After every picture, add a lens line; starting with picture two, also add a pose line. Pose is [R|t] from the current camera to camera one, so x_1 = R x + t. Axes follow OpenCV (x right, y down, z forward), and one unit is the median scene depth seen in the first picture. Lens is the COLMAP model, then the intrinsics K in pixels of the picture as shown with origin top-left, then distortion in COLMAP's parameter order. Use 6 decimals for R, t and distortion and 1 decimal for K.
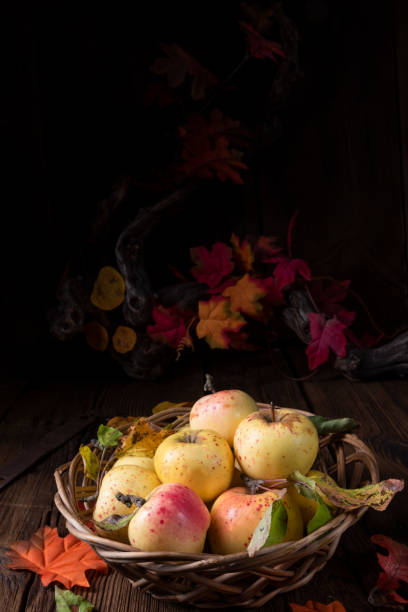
lens RADIAL K [[615.7, 0, 204.0], [0, 615.7, 306.0], [0, 0, 1]] dist [-0.089247, 0.008468]
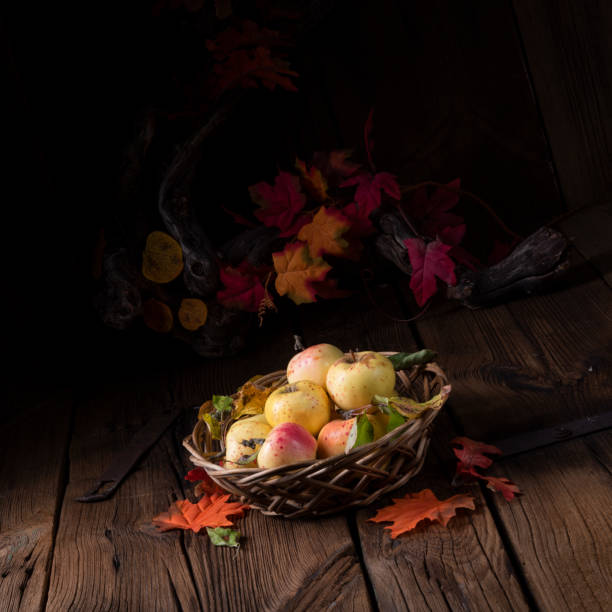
lens RADIAL K [[1621.6, 0, 305.7], [0, 1621.6, 187.3], [0, 0, 1]] dist [-0.153697, 0.155241]
pose [[0.981336, -0.191466, 0.017922, 0.018028], [0.191117, 0.981373, 0.019512, -0.161739], [-0.021324, -0.015723, 0.999649, -1.518833]]
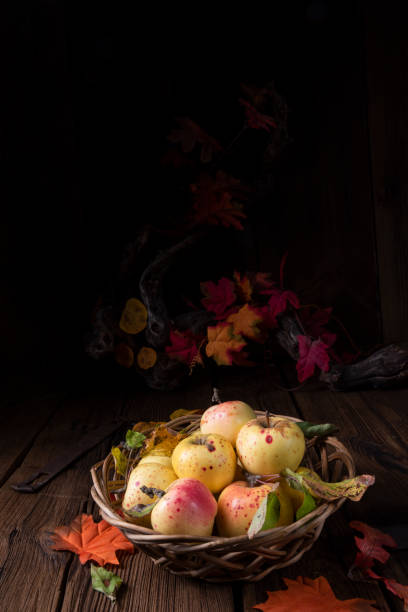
lens RADIAL K [[513.5, 0, 204.0], [0, 513.5, 306.0], [0, 0, 1]] dist [-0.056445, 0.004467]
pose [[0.999854, -0.006243, -0.015933, 0.001224], [0.005630, 0.999253, -0.038245, -0.011481], [0.016160, 0.038150, 0.999141, -0.027975]]
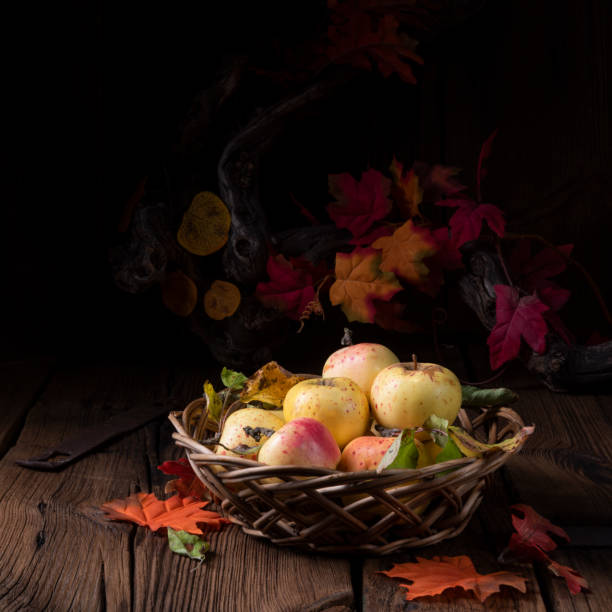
lens RADIAL K [[1621.6, 0, 305.7], [0, 1621.6, 187.3], [0, 0, 1]] dist [-0.153697, 0.155241]
pose [[0.996454, 0.082888, -0.014484, -0.027544], [-0.083768, 0.993443, -0.077807, 0.078684], [0.007940, 0.078744, 0.996863, -1.011017]]
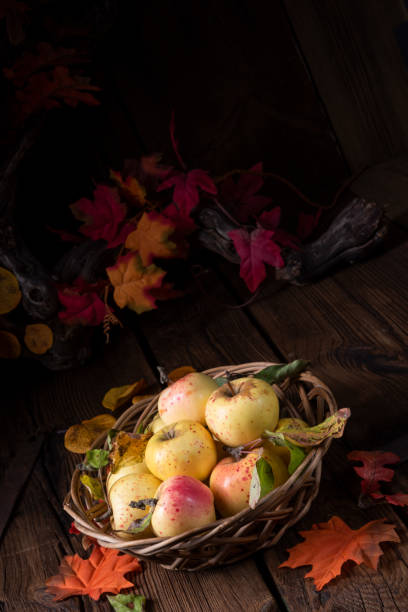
lens RADIAL K [[1071.4, 0, 204.0], [0, 1071.4, 306.0], [0, 0, 1]] dist [-0.141990, 0.019523]
pose [[0.930040, -0.357806, 0.083674, -0.030142], [0.337776, 0.922111, 0.188730, -0.240318], [-0.144685, -0.147263, 0.978458, -0.611813]]
